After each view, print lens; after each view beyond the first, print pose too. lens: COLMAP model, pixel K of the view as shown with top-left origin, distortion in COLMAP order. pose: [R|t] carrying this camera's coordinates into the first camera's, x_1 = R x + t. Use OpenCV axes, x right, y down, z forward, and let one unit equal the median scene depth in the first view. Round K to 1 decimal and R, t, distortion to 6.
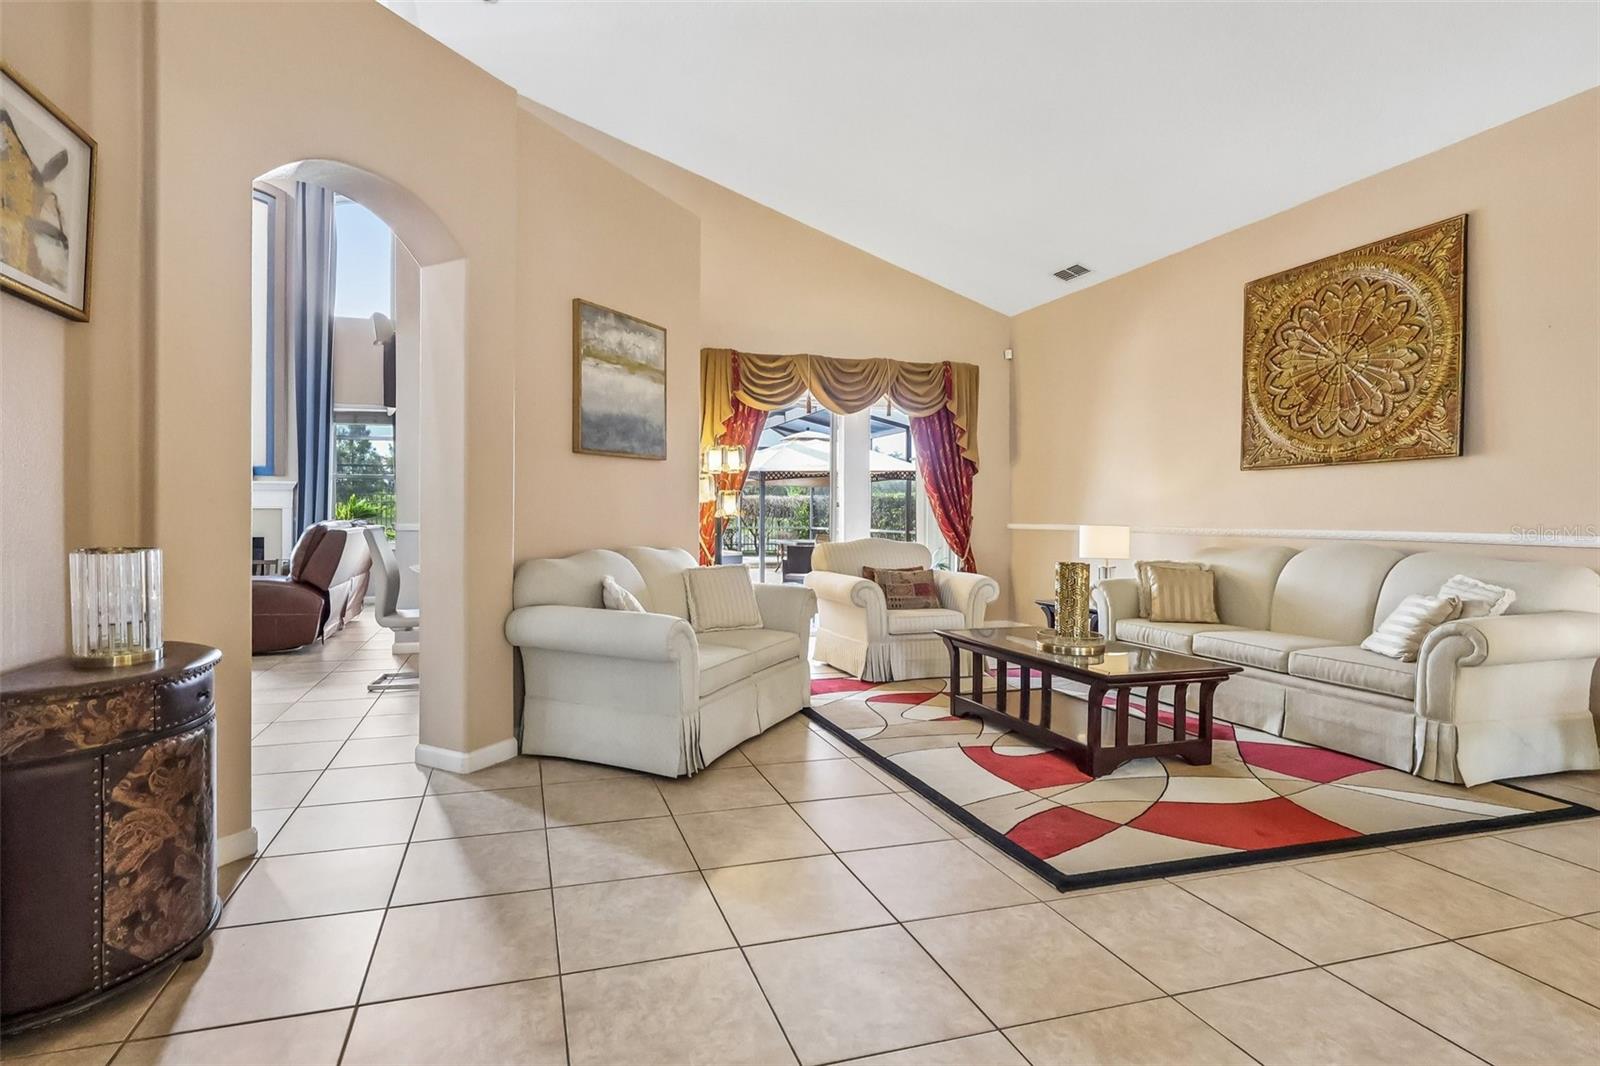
lens RADIAL K [[752.8, 0, 800.7], [0, 752.8, 520.1], [0, 0, 1]] dist [-0.003493, 0.000926]
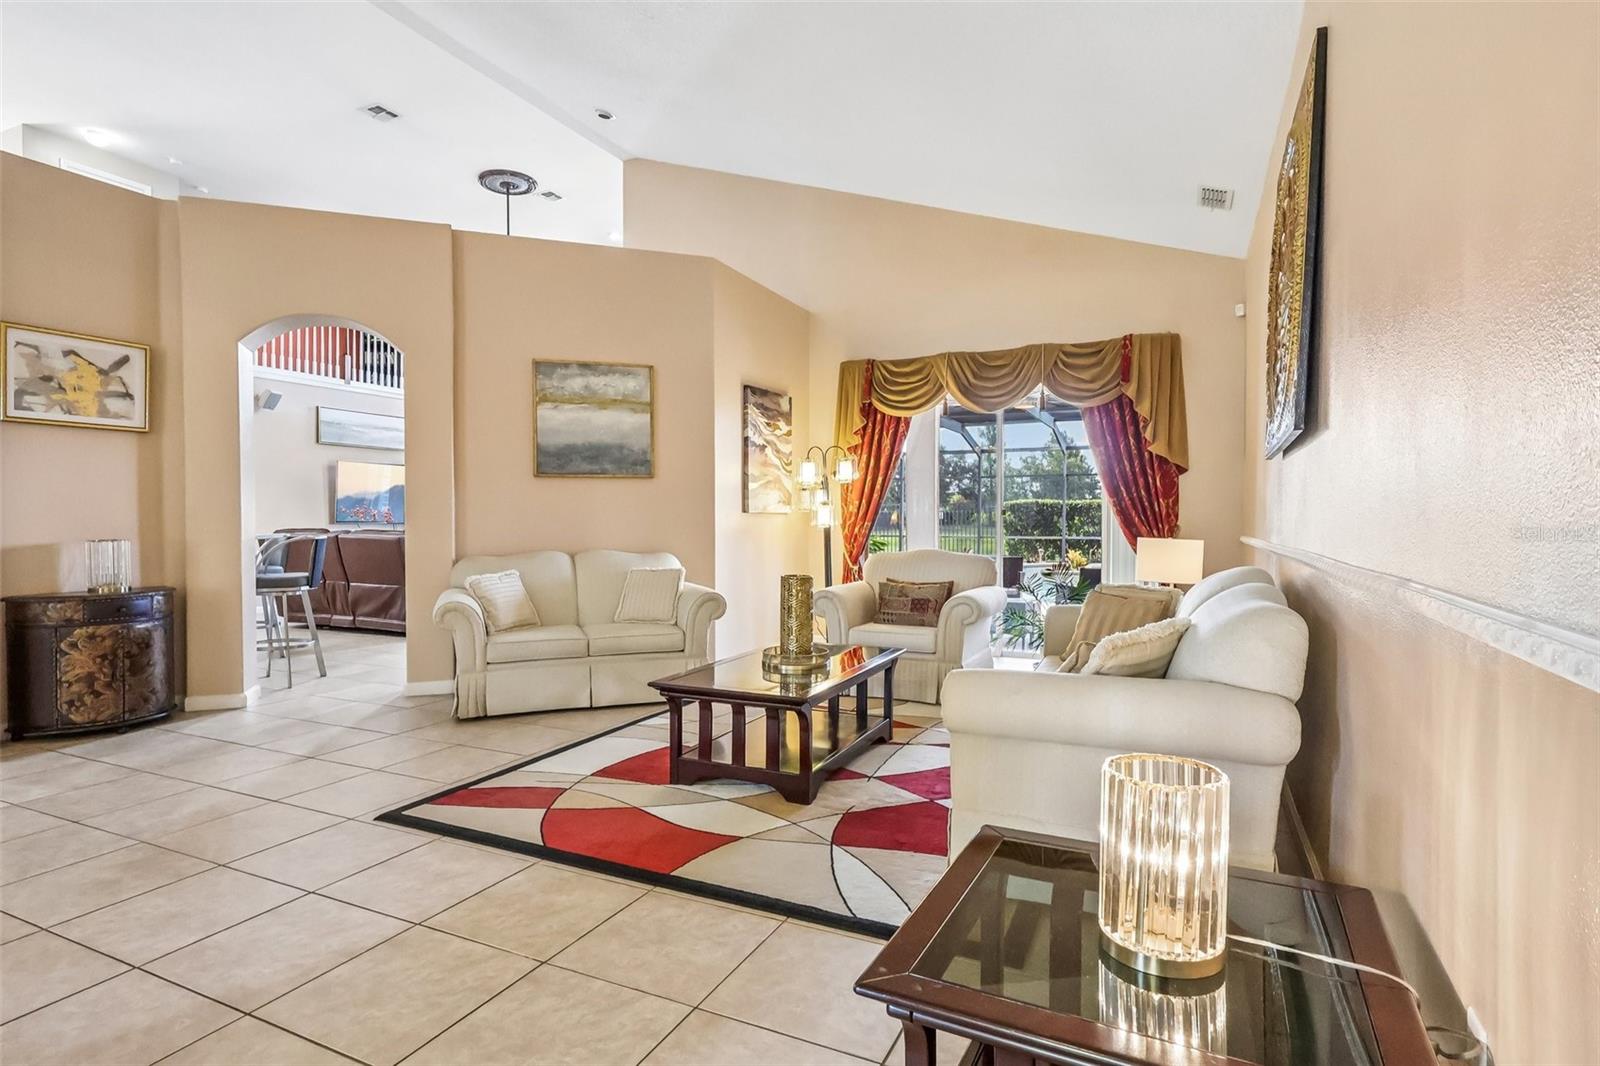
lens RADIAL K [[795.7, 0, 805.0], [0, 795.7, 539.2], [0, 0, 1]] dist [0.000692, 0.002504]
pose [[0.771086, 0.015472, -0.636543, 0.925376], [-0.005685, 0.999832, 0.017416, -0.006856], [0.636705, -0.009811, 0.771045, 0.219702]]
